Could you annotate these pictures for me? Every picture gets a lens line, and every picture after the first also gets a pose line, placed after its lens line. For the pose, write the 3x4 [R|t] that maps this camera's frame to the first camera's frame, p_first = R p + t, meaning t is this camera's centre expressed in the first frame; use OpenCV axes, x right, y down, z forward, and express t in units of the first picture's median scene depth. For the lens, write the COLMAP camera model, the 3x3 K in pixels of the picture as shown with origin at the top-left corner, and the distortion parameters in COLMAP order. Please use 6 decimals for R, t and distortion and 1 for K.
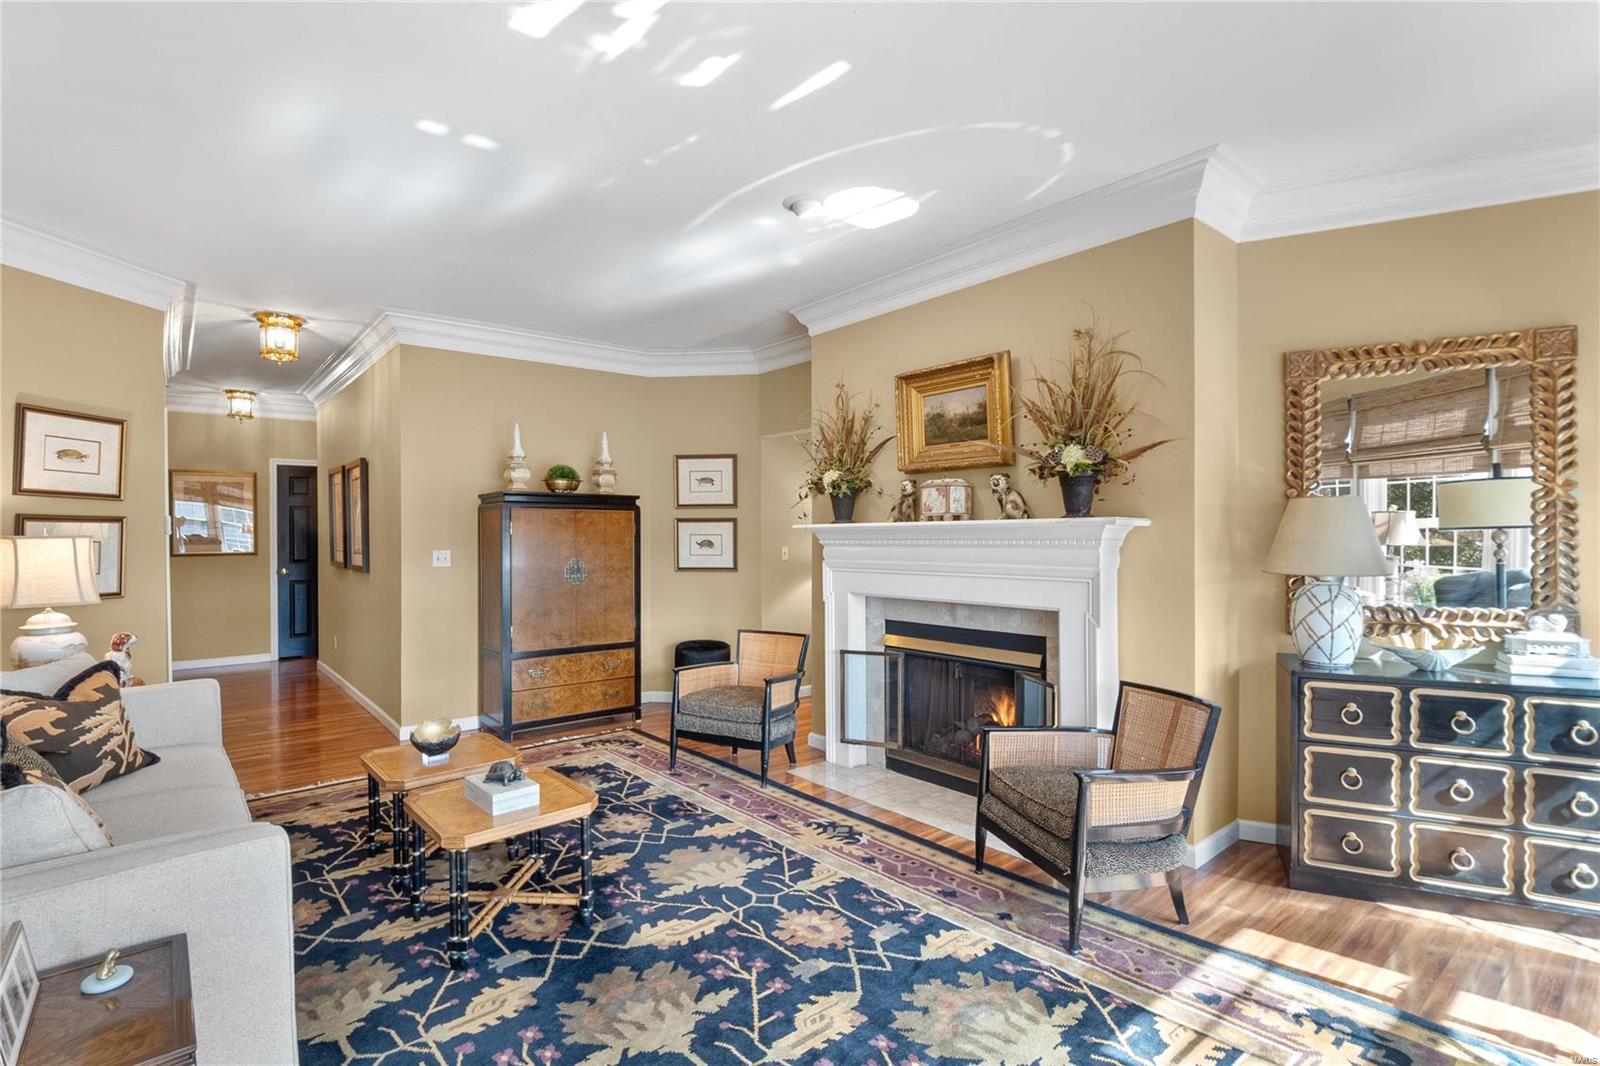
lens RADIAL K [[775.7, 0, 800.0], [0, 775.7, 533.0], [0, 0, 1]] dist [0.001824, -0.017703]
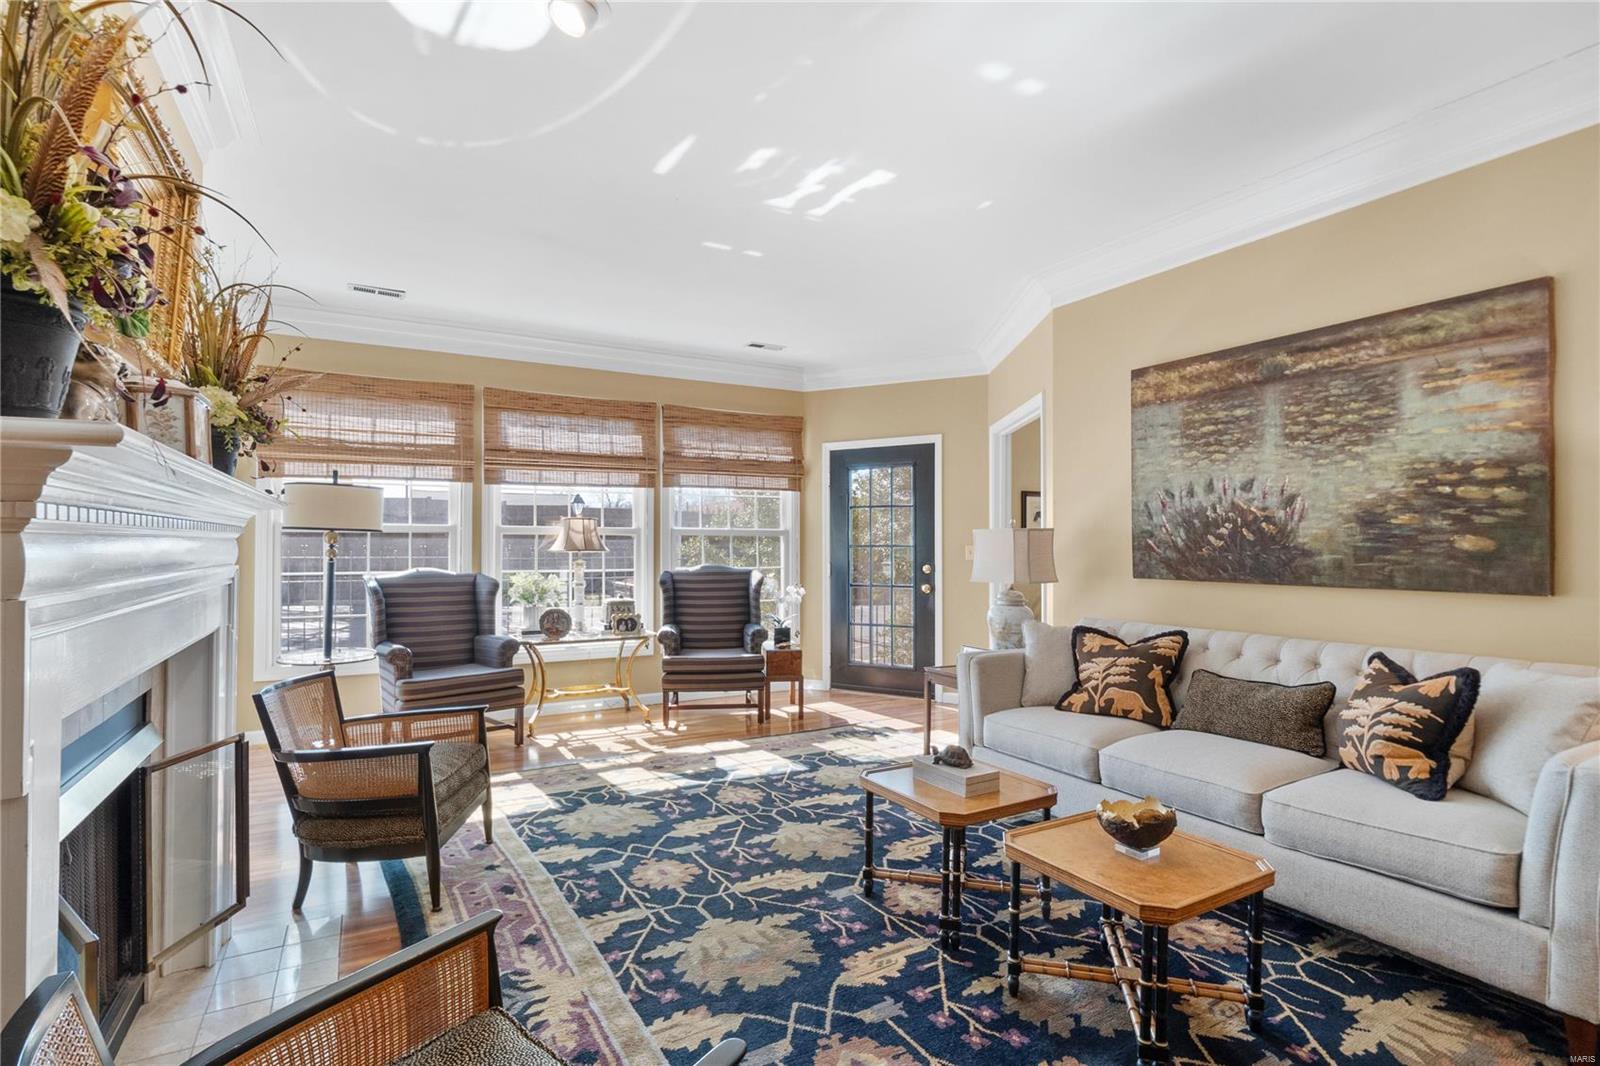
lens RADIAL K [[775.7, 0, 800.0], [0, 775.7, 533.0], [0, 0, 1]] dist [0.001824, -0.017703]
pose [[-0.984125, 0.008131, 0.177289, -0.359024], [0.005351, 0.999855, -0.016150, 0.037661], [-0.177395, -0.014945, -0.984026, 1.970476]]
